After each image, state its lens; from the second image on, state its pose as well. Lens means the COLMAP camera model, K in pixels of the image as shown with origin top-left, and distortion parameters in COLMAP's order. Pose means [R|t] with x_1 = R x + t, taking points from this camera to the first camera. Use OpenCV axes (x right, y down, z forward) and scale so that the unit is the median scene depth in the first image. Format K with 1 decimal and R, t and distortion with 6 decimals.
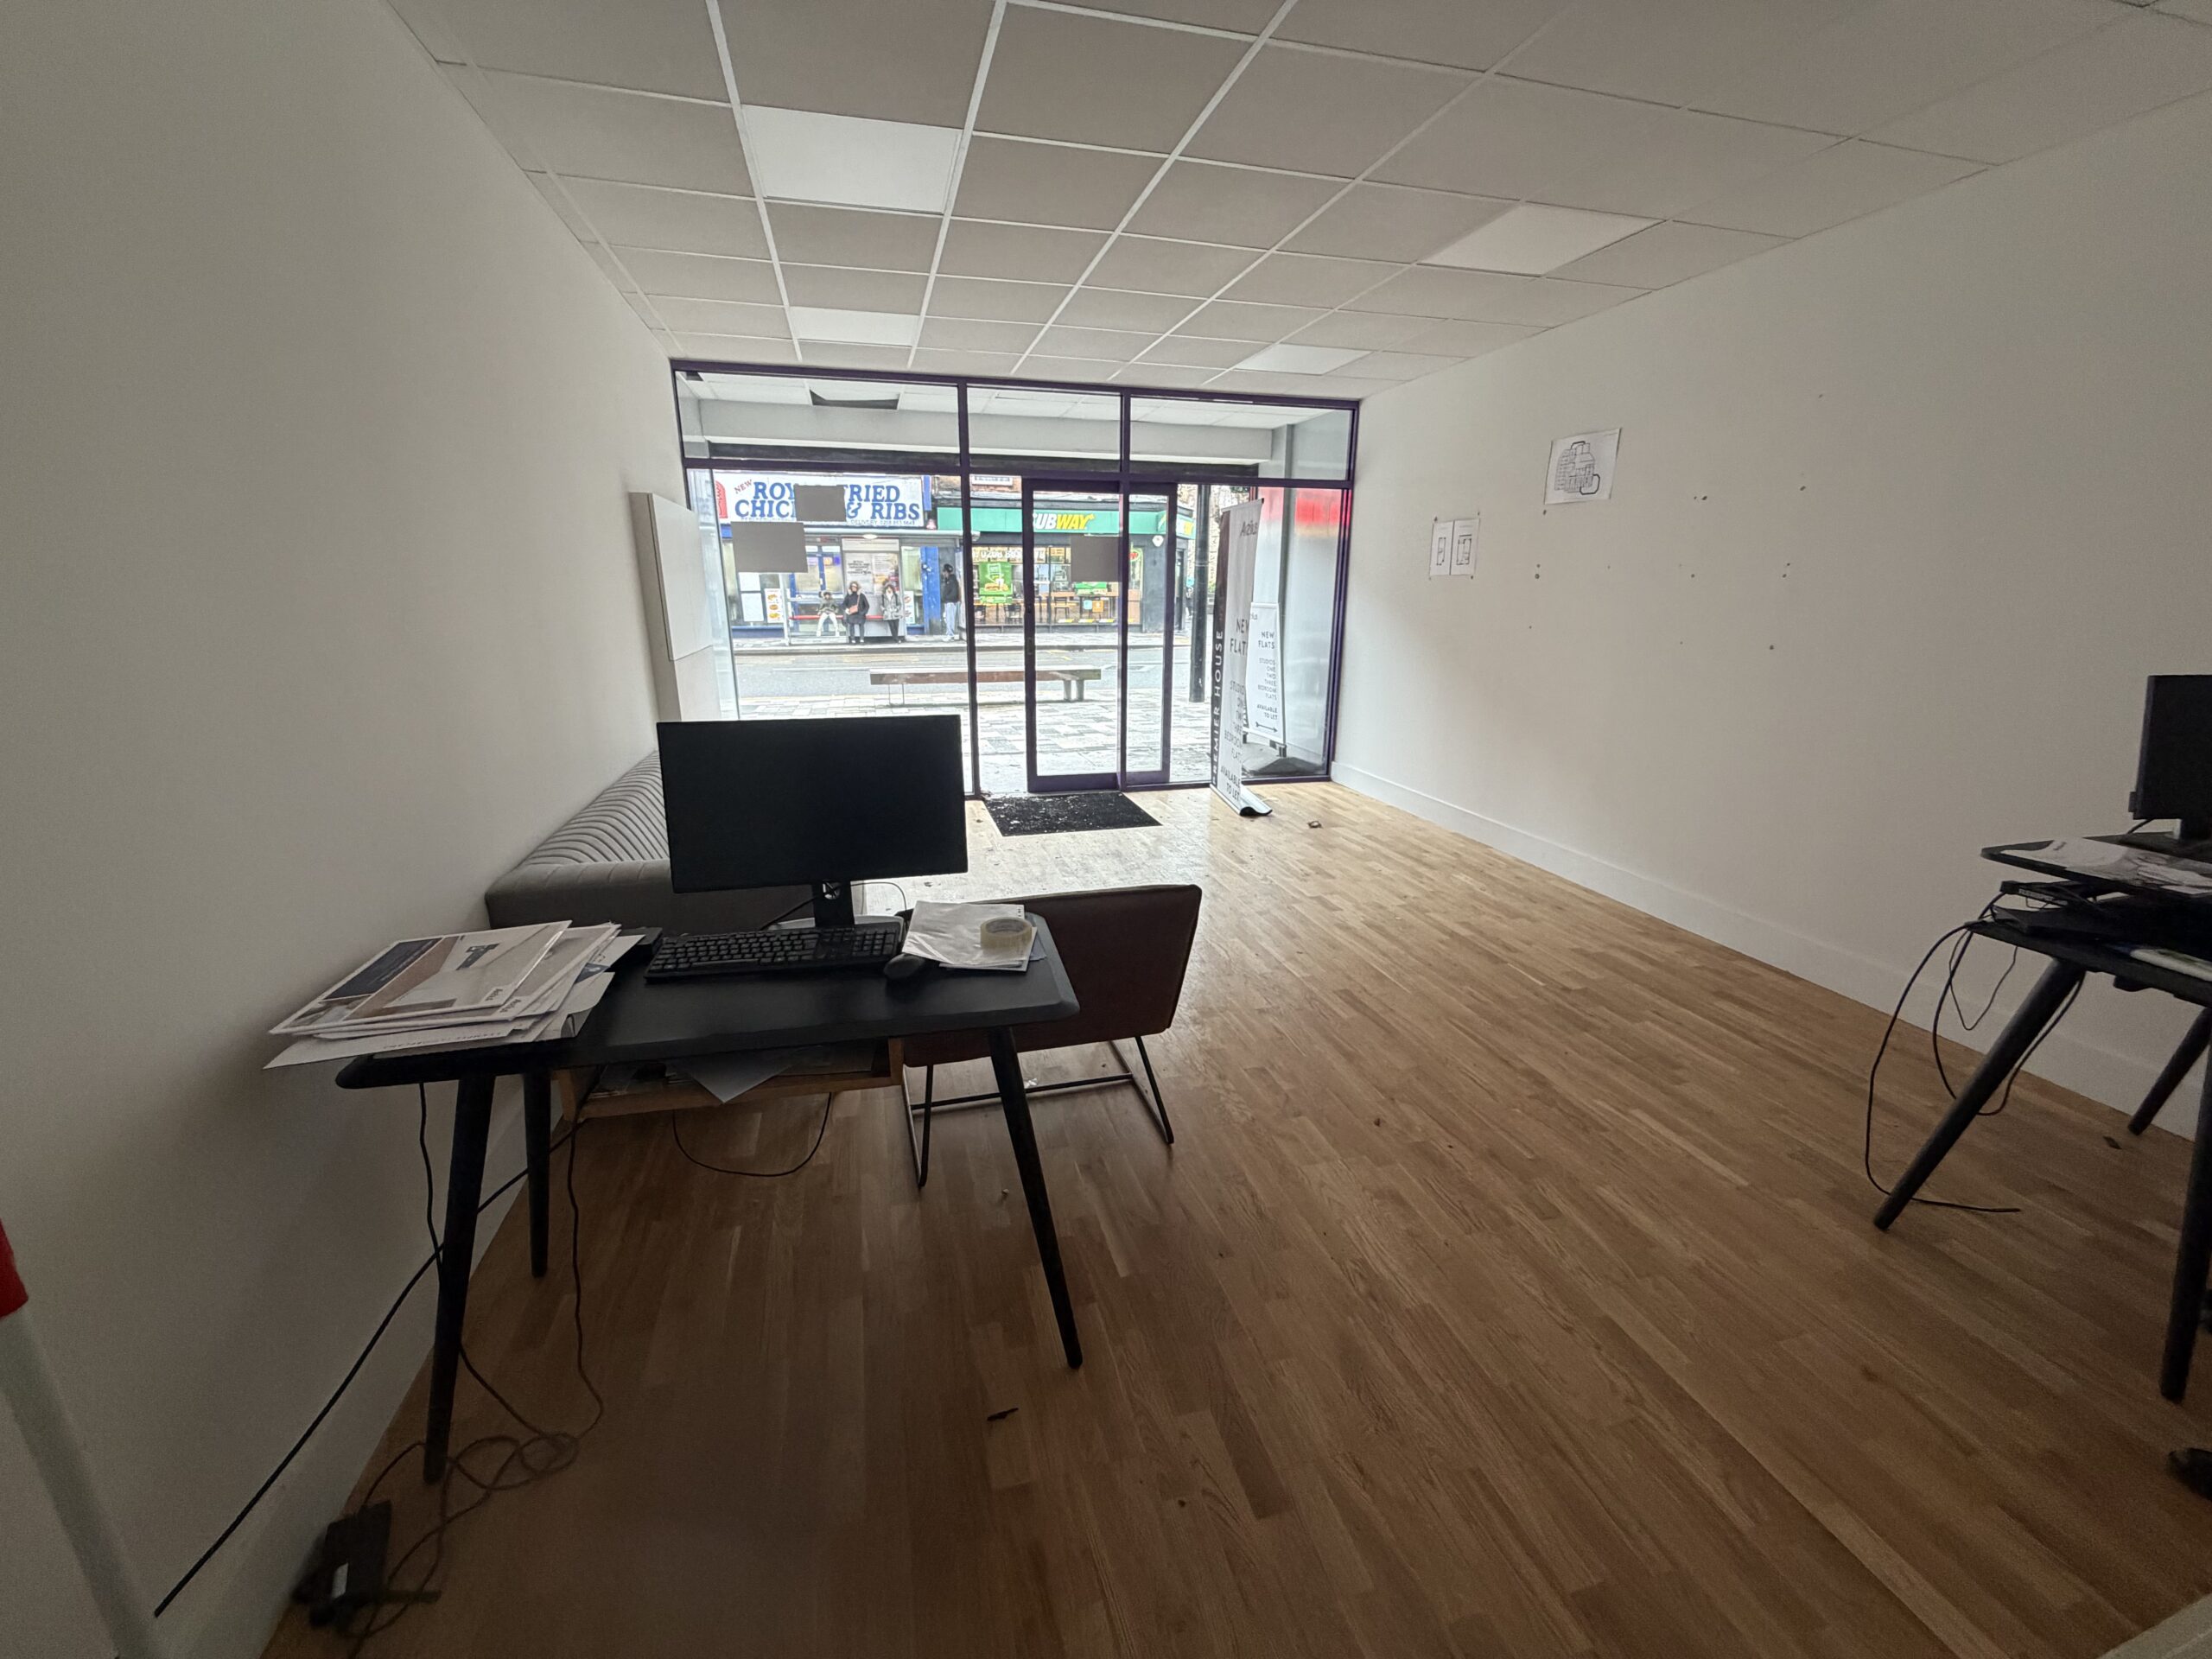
lens RADIAL K [[884.1, 0, 1098.9], [0, 884.1, 828.0], [0, 0, 1]] dist [-0.000221, 0.000830]
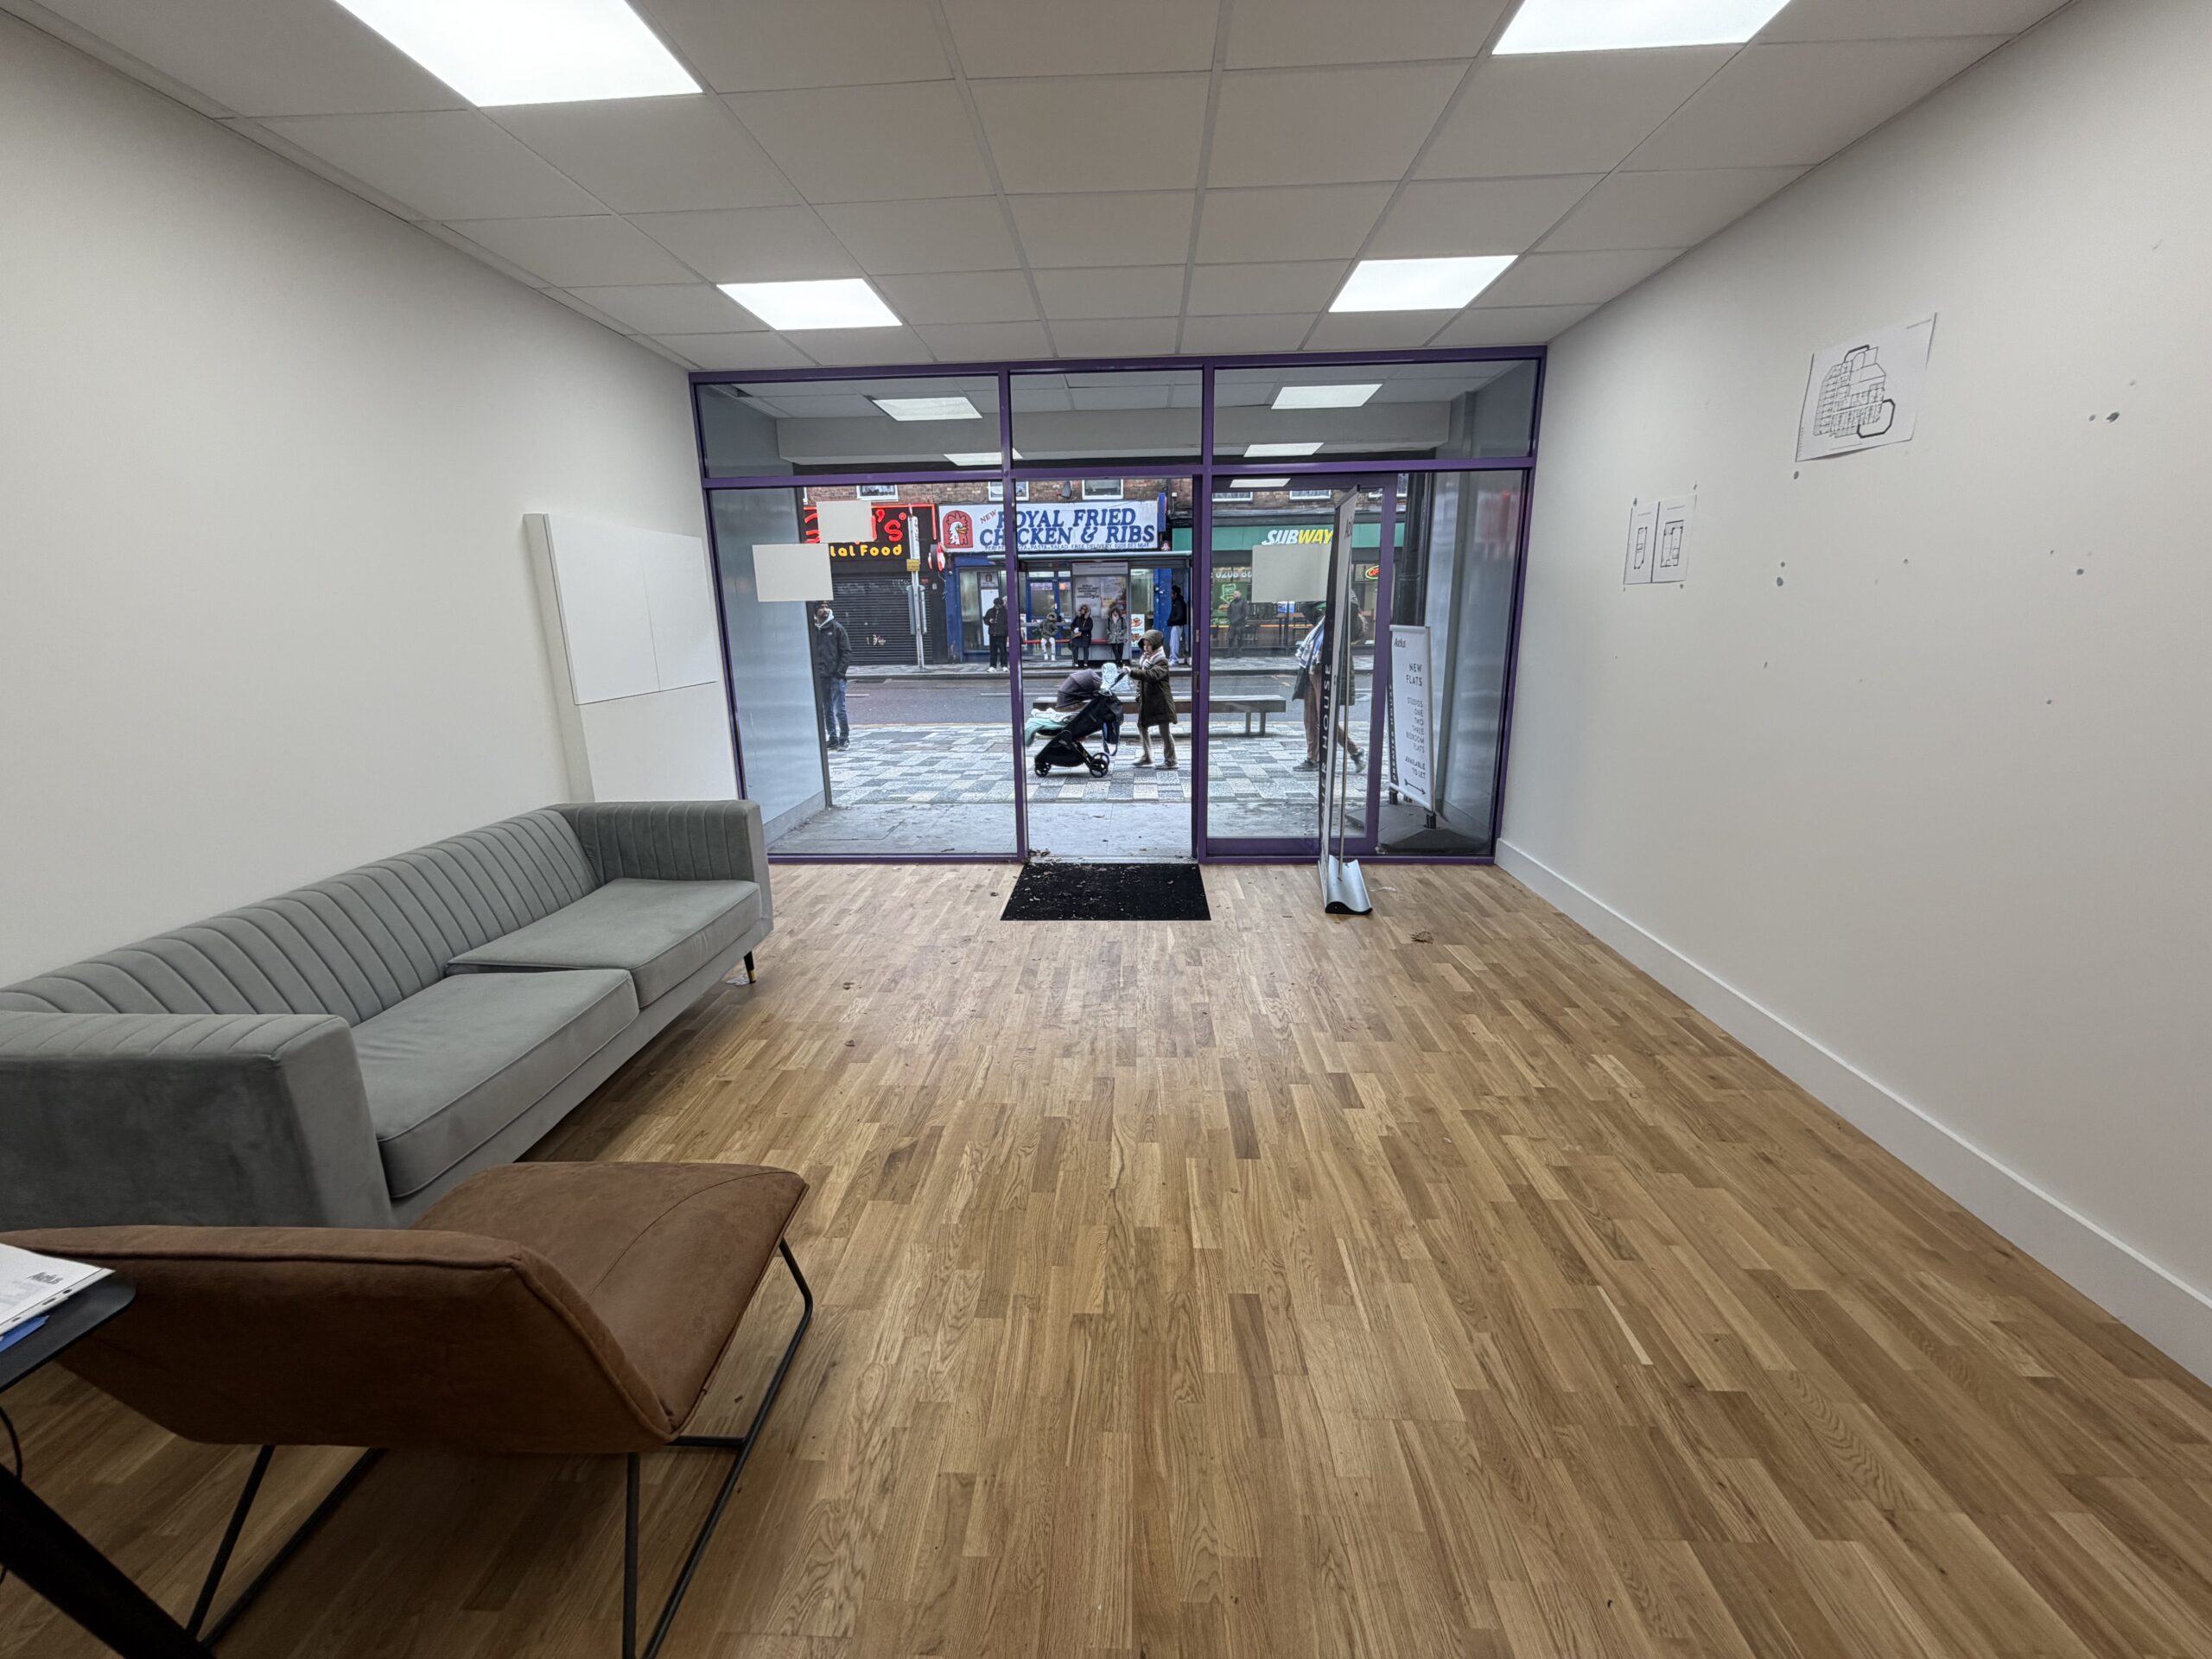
lens RADIAL K [[884.1, 0, 1098.0], [0, 884.1, 828.1], [0, 0, 1]] dist [-0.000221, 0.000830]
pose [[0.953344, 0.055554, -0.296729, 0.180897], [-0.062150, 0.997984, -0.012835, -0.059511], [0.295418, 0.030678, 0.954875, 0.217226]]
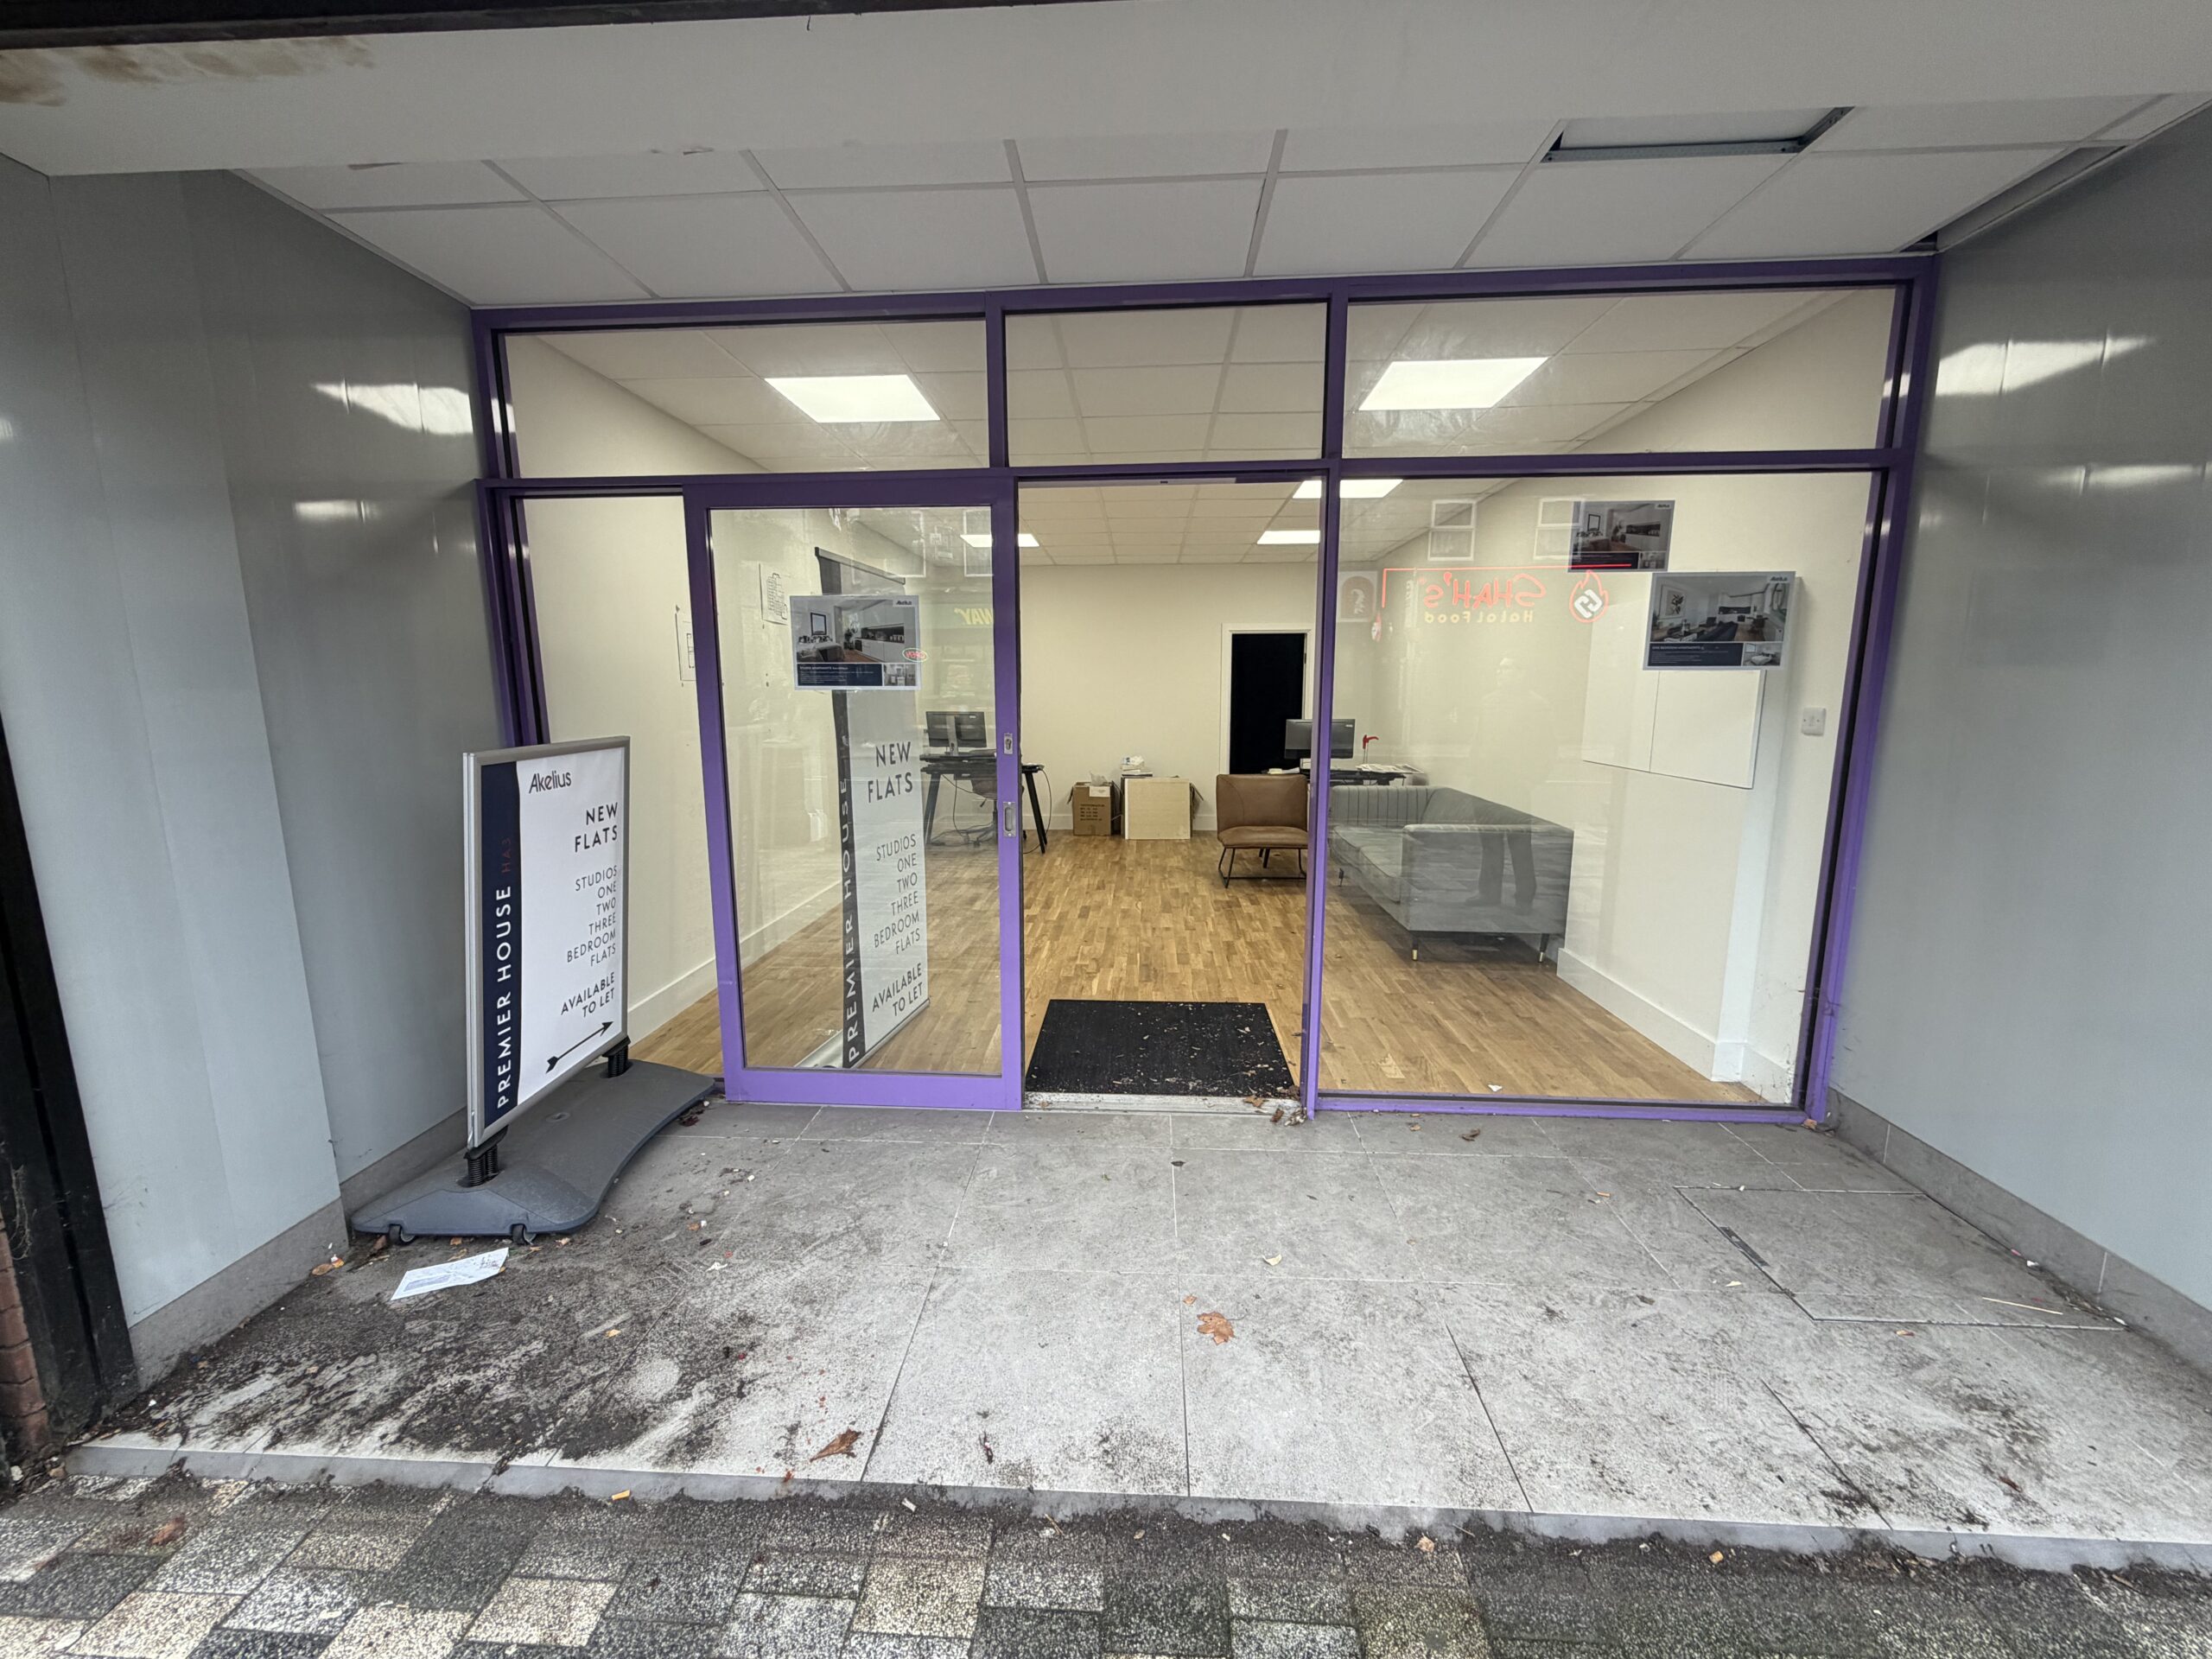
lens RADIAL K [[884.1, 0, 1096.3], [0, 884.1, 831.7], [0, 0, 1]] dist [-0.000221, 0.000830]
pose [[-0.949864, -0.048709, 0.308845, -0.175052], [0.087135, 0.907417, 0.411099, -0.401645], [-0.300275, 0.417400, -0.857678, 1.426719]]
